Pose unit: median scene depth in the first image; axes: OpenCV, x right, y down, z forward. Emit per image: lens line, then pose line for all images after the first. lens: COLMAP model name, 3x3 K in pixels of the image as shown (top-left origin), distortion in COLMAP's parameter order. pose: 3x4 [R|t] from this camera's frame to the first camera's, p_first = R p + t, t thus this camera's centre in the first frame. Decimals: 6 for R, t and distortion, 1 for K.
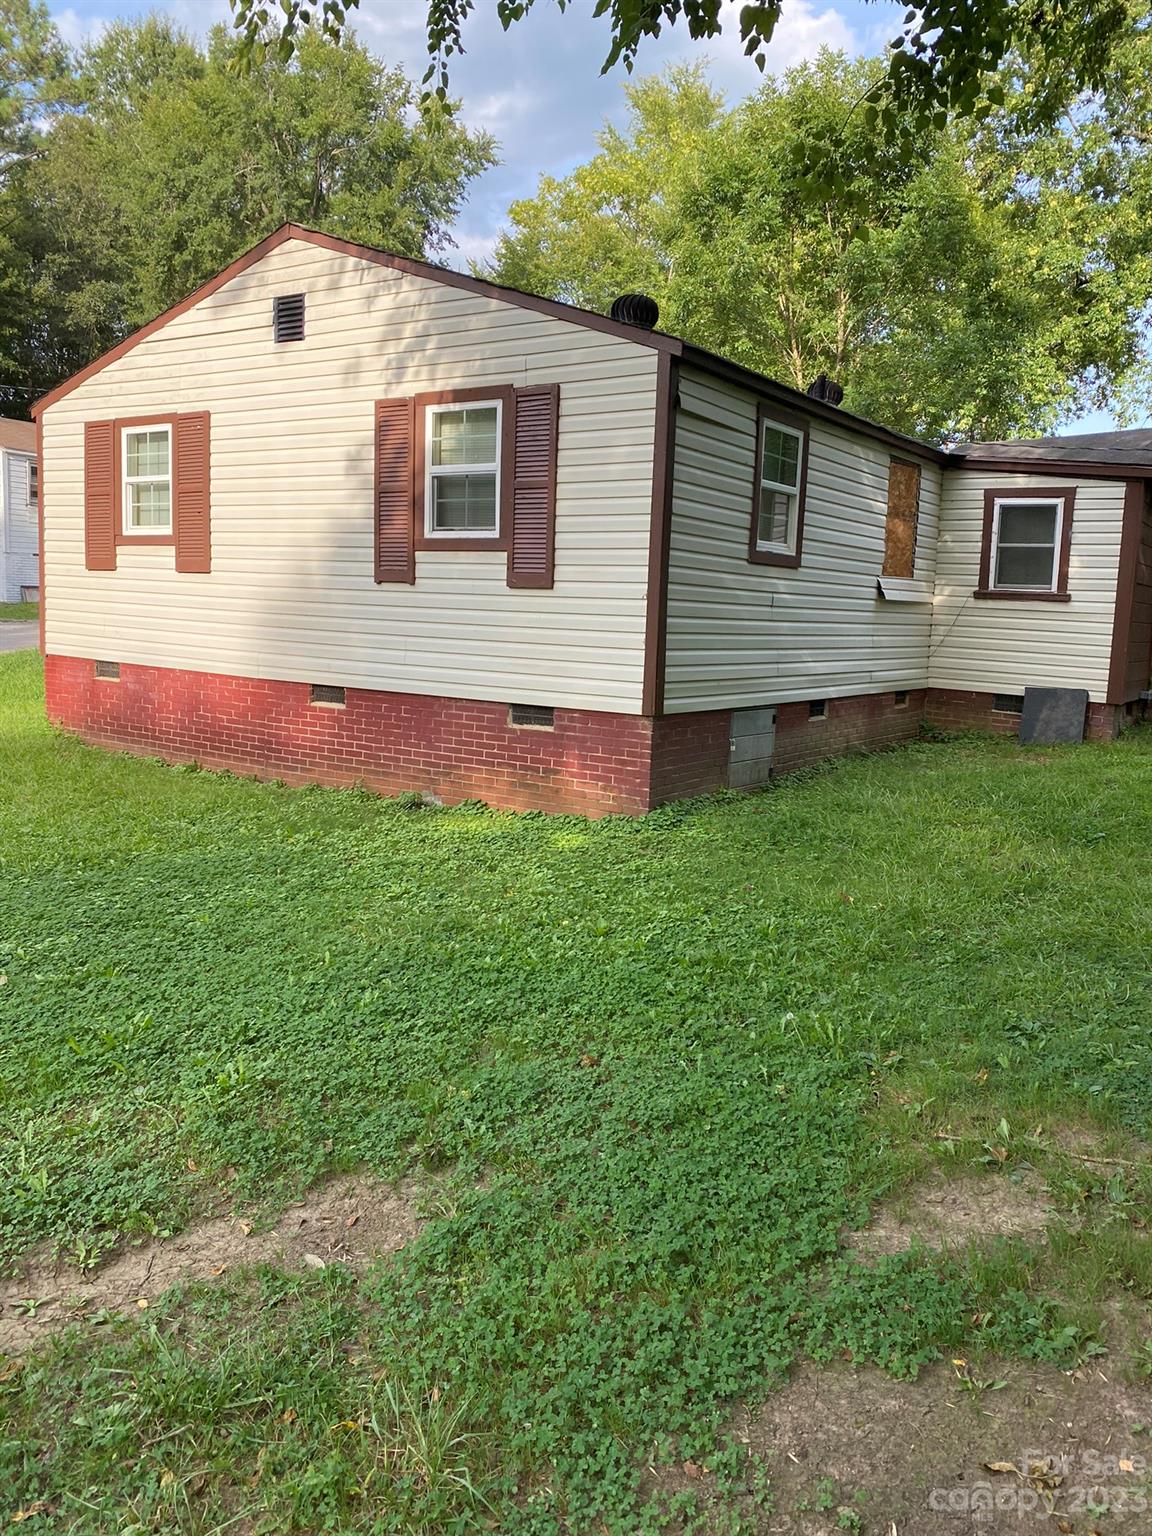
lens RADIAL K [[1180.7, 0, 630.3], [0, 1180.7, 725.1], [0, 0, 1]] dist [0.020322, -0.025458]
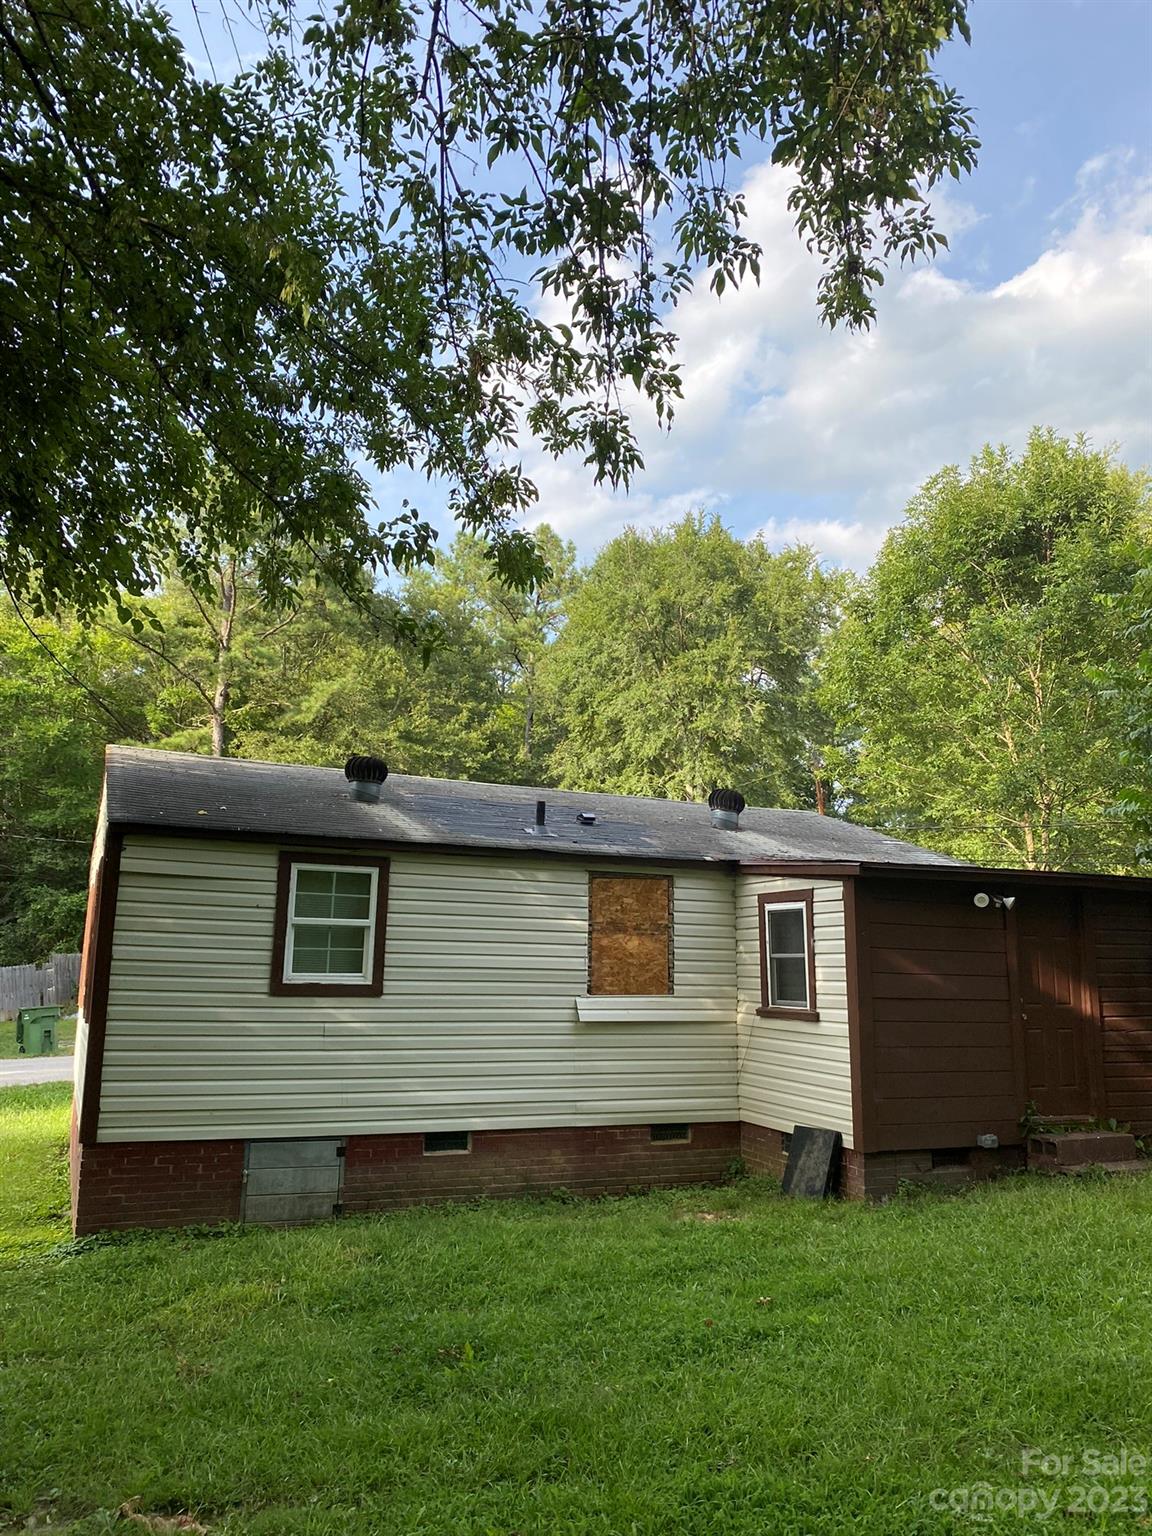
lens RADIAL K [[1180.7, 0, 574.3], [0, 1180.7, 752.4], [0, 0, 1]] dist [0.020322, -0.025458]
pose [[0.844708, -0.127170, -0.519900, 0.693584], [-0.036477, 0.955426, -0.292968, -0.033459], [0.533983, 0.266437, 0.802417, 0.171561]]
